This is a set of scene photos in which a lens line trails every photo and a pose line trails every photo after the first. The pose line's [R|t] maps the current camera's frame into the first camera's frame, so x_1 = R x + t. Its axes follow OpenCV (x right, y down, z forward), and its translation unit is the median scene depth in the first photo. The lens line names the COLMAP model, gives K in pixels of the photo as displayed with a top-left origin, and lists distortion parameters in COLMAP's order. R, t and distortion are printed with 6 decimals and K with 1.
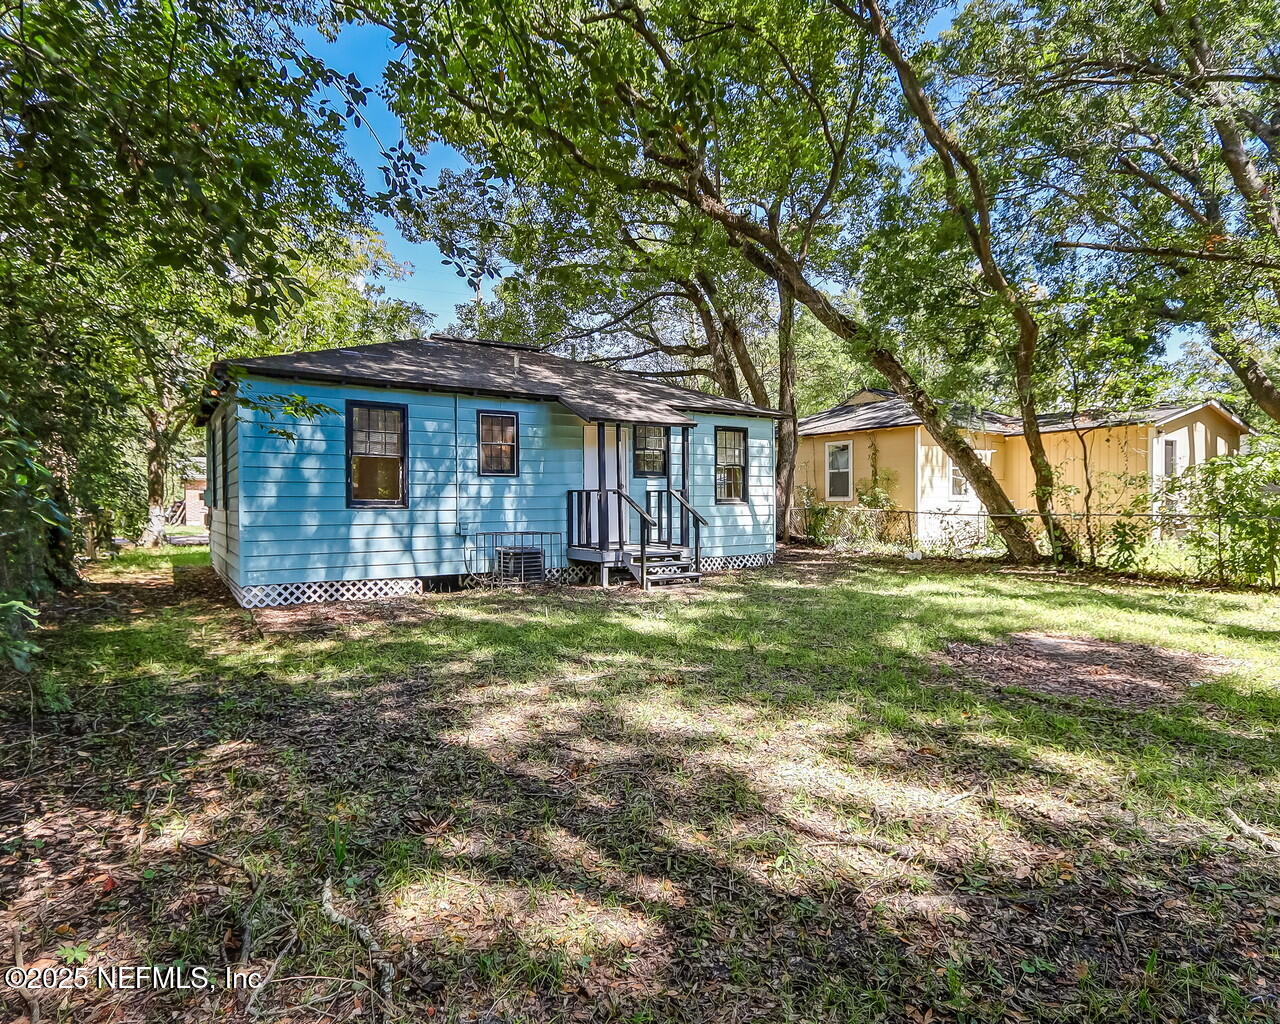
lens RADIAL K [[706.7, 0, 644.9], [0, 706.7, 514.8], [0, 0, 1]] dist [0.002353, 0.000499]
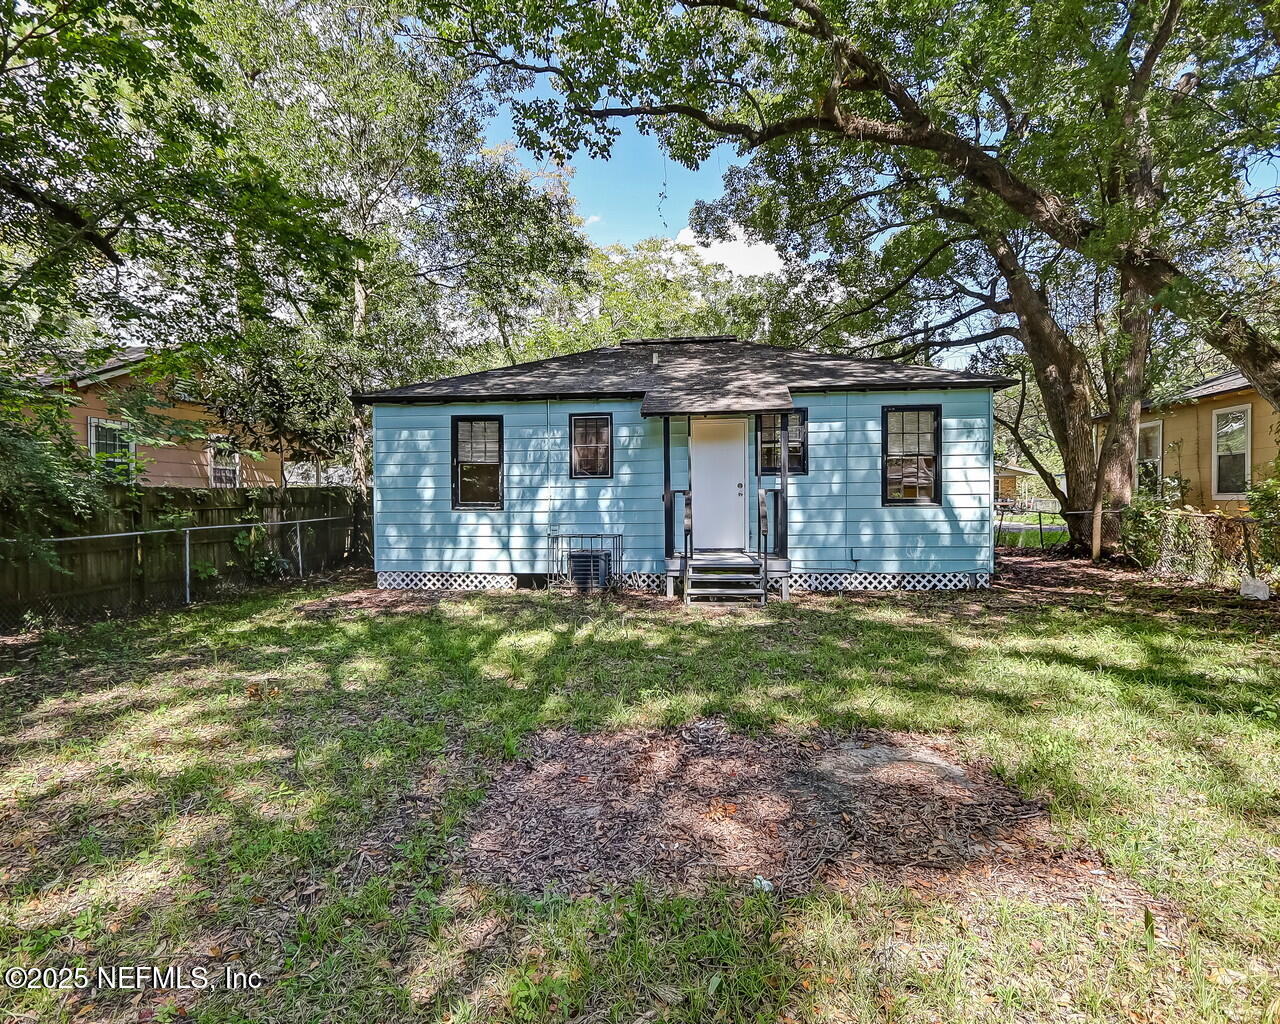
lens RADIAL K [[706.7, 0, 642.0], [0, 706.7, 508.0], [0, 0, 1]] dist [0.002353, 0.000499]
pose [[0.764388, 0.001462, -0.644755, 0.517782], [-0.008691, 0.999930, -0.008036, -0.005043], [0.644698, 0.011746, 0.764347, 0.295924]]
